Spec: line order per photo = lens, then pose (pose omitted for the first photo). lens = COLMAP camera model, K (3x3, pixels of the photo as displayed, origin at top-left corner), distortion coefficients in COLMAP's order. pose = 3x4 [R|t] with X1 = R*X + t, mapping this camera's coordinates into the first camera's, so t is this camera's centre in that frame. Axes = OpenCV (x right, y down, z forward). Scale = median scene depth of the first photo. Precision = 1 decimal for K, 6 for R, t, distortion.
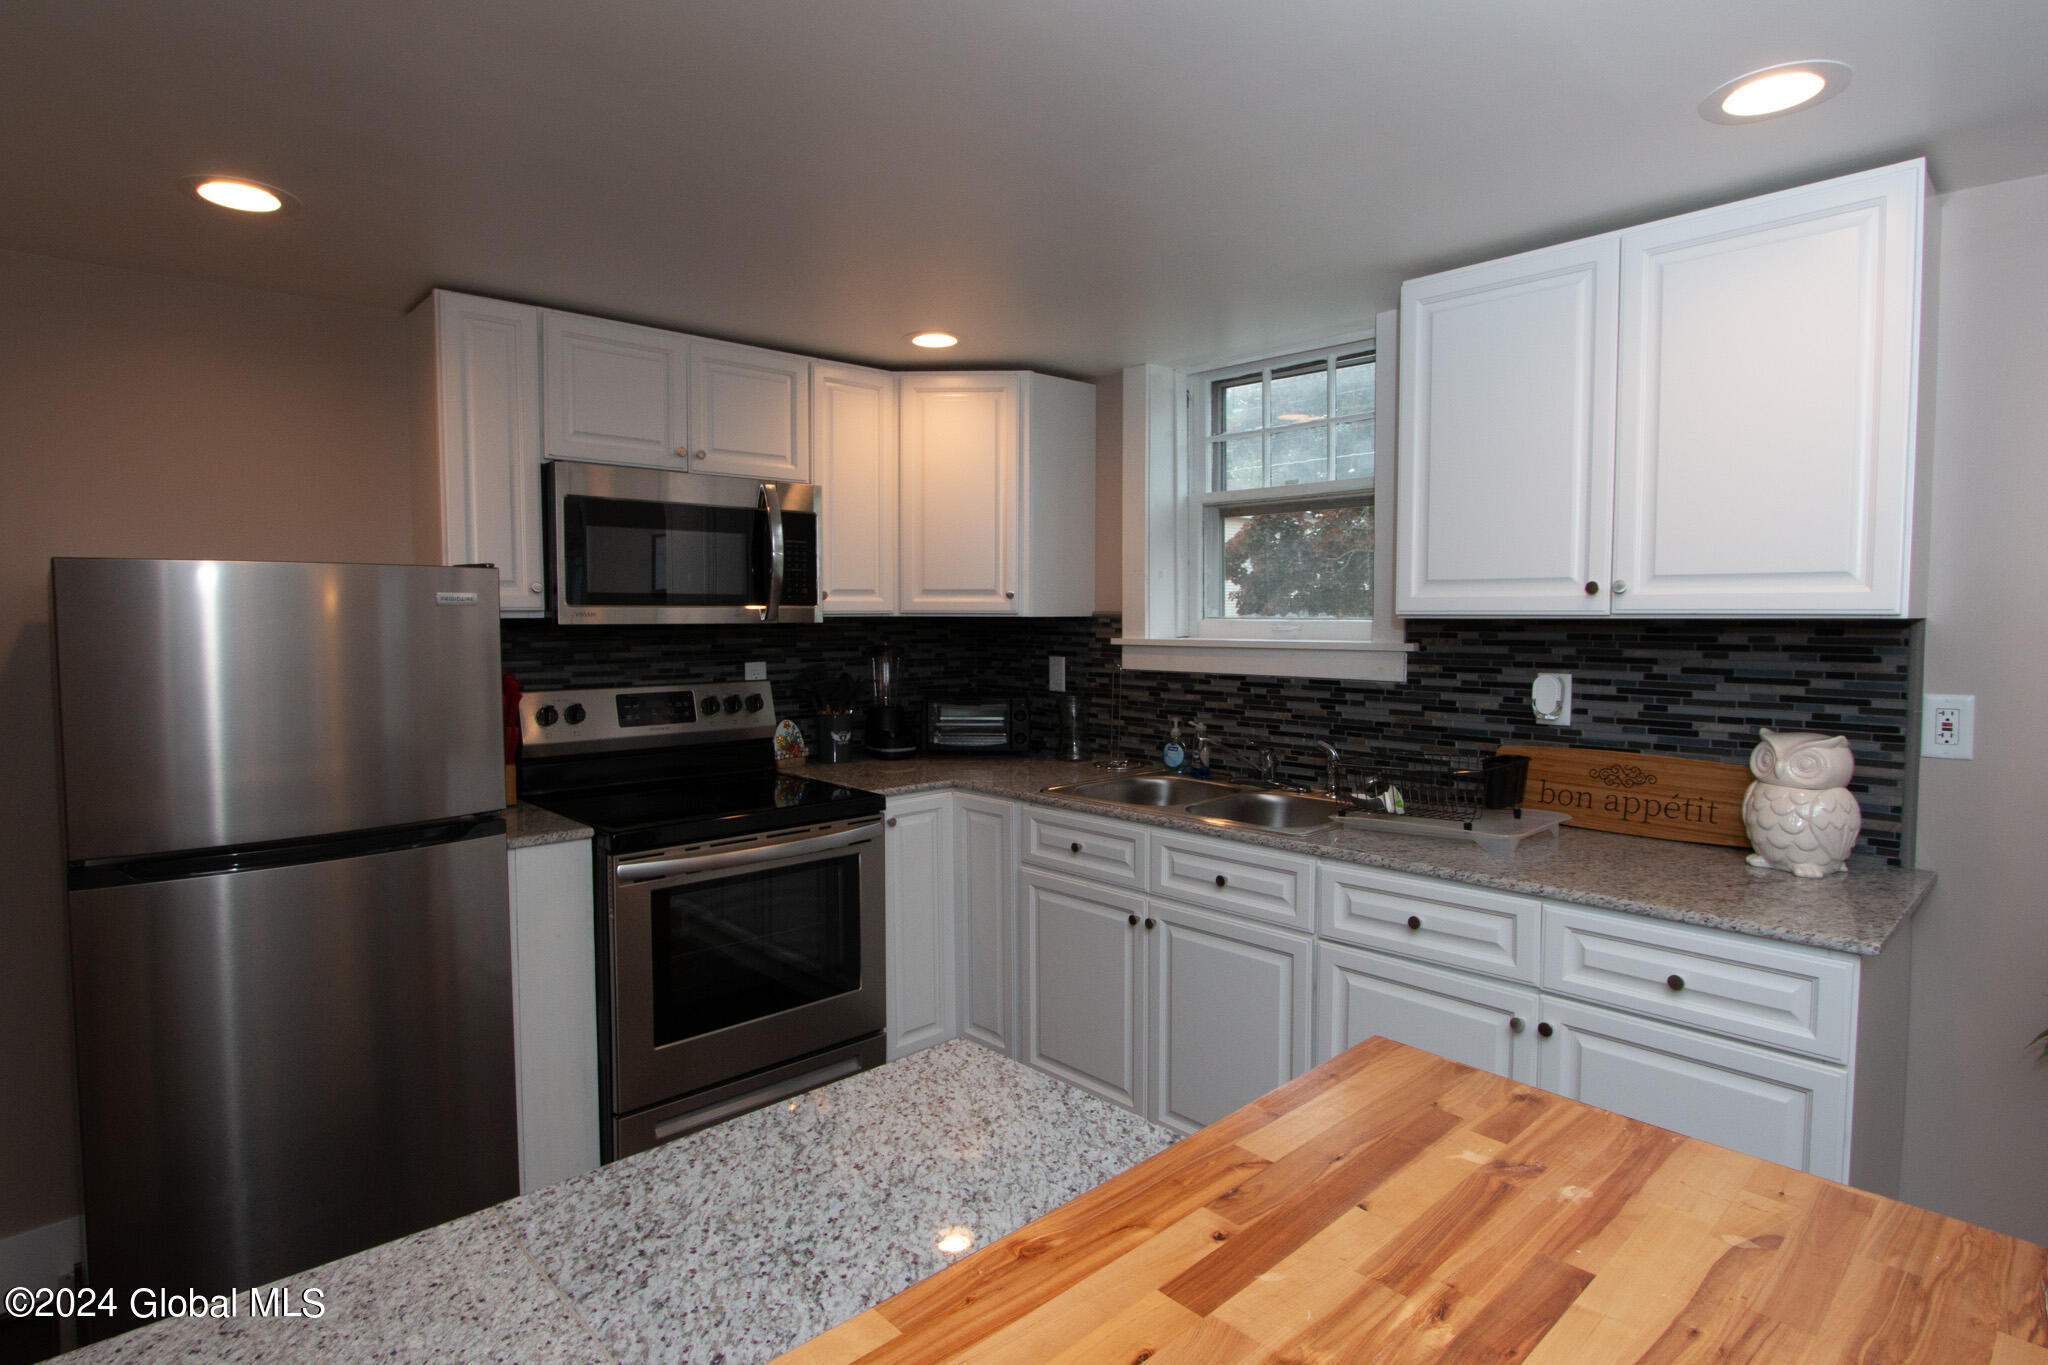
lens RADIAL K [[1064.5, 0, 1014.8], [0, 1064.5, 665.9], [0, 0, 1]] dist [-0.015178, -0.000066]
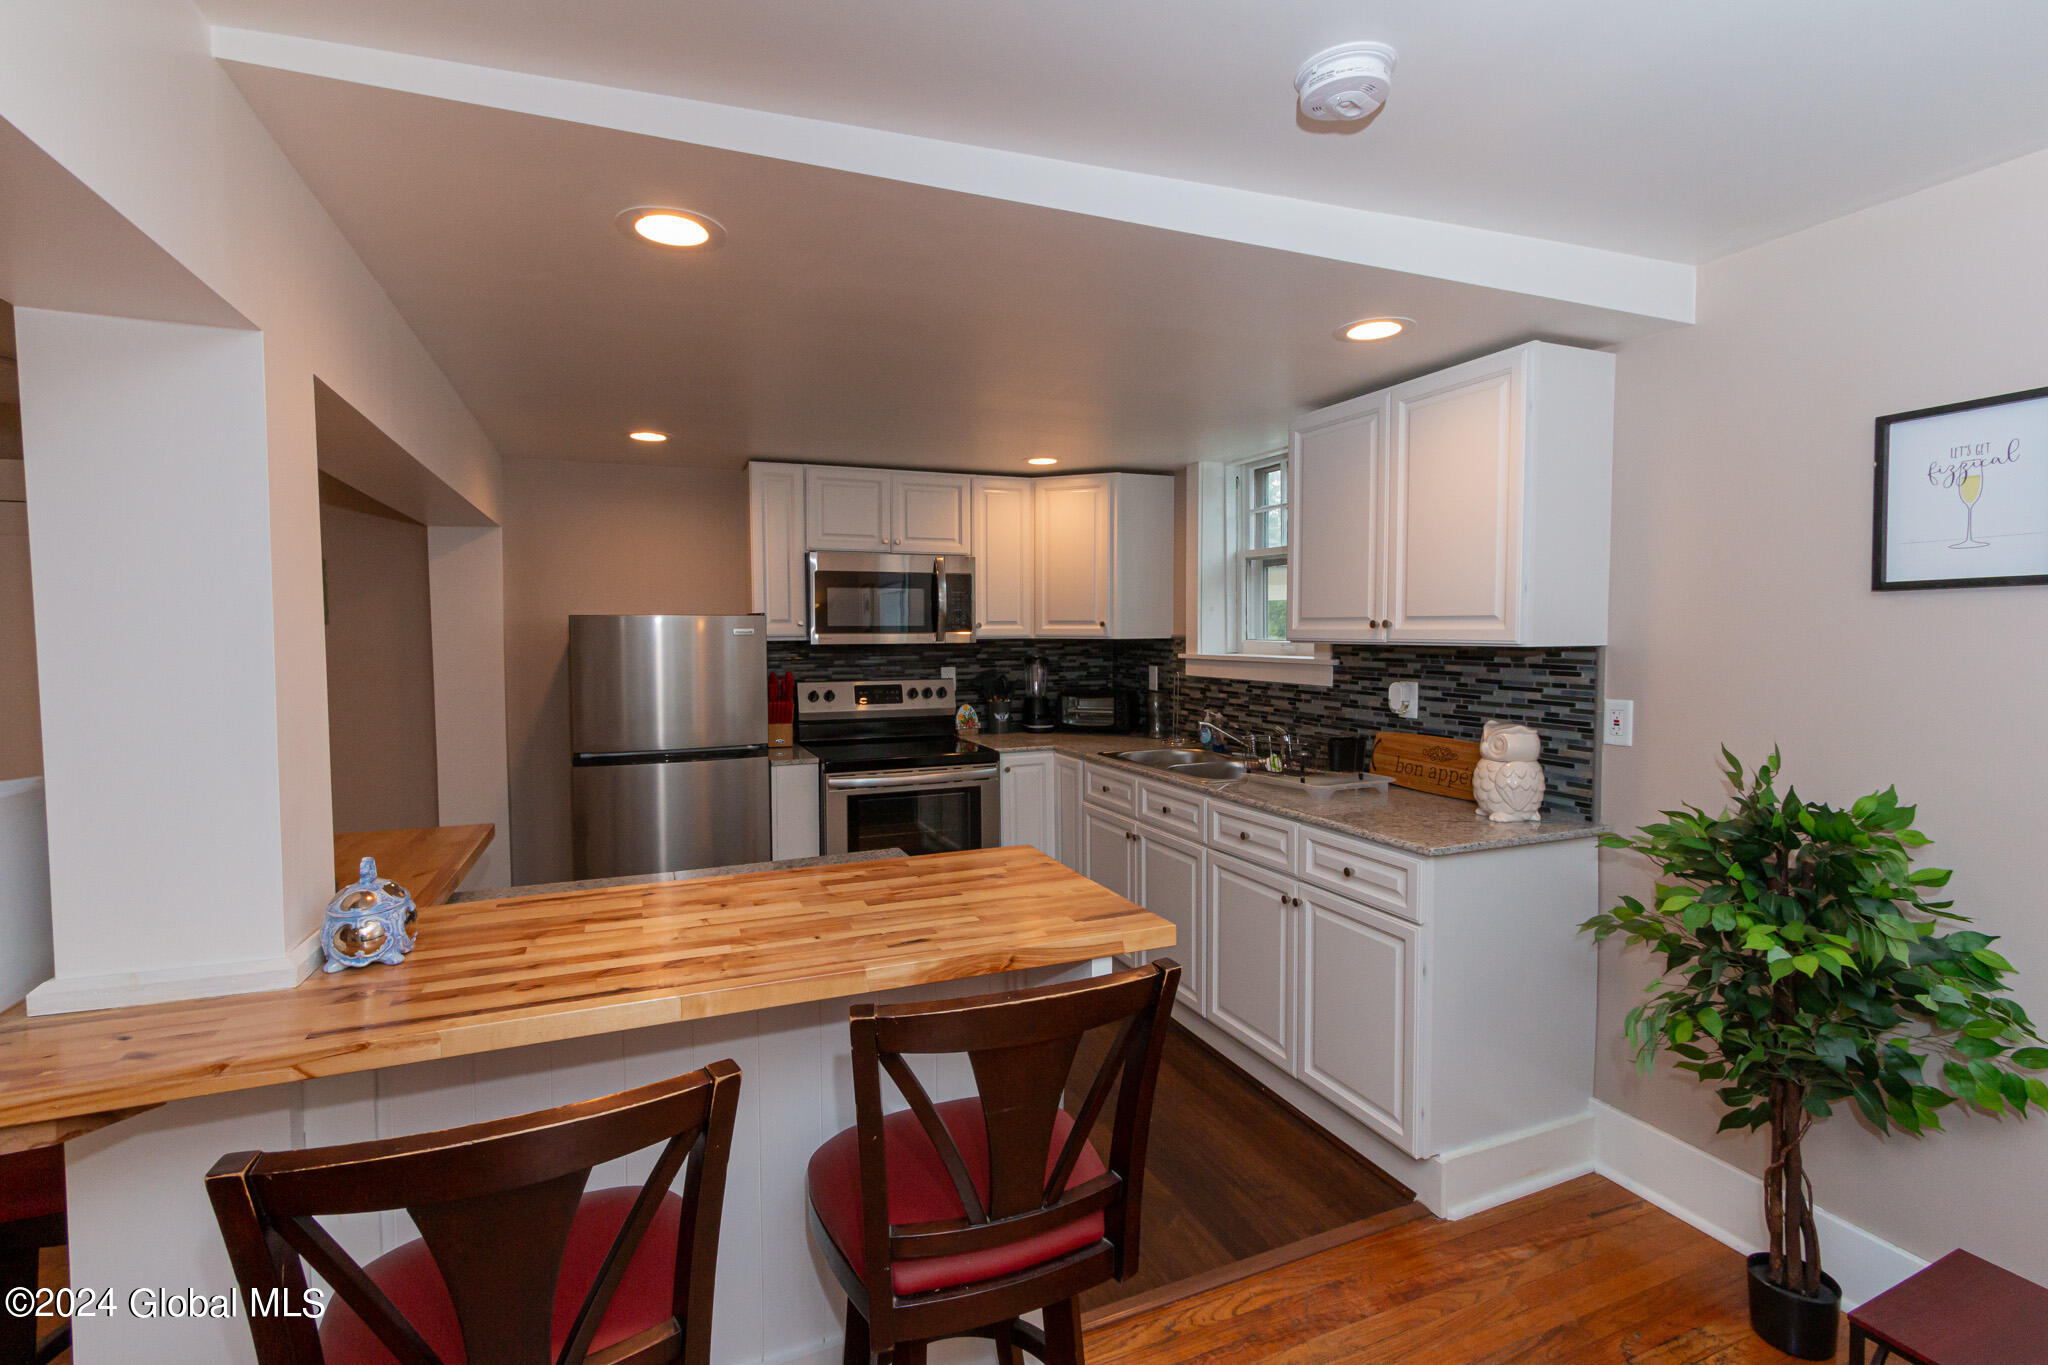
lens RADIAL K [[940.2, 0, 1015.1], [0, 940.2, 674.7], [0, 0, 1]] dist [0.000169, -0.000155]
pose [[0.937840, 0.015158, -0.346737, 0.405819], [-0.014340, 0.999885, 0.004926, -0.000879], [0.346772, 0.000353, 0.937949, -0.330193]]
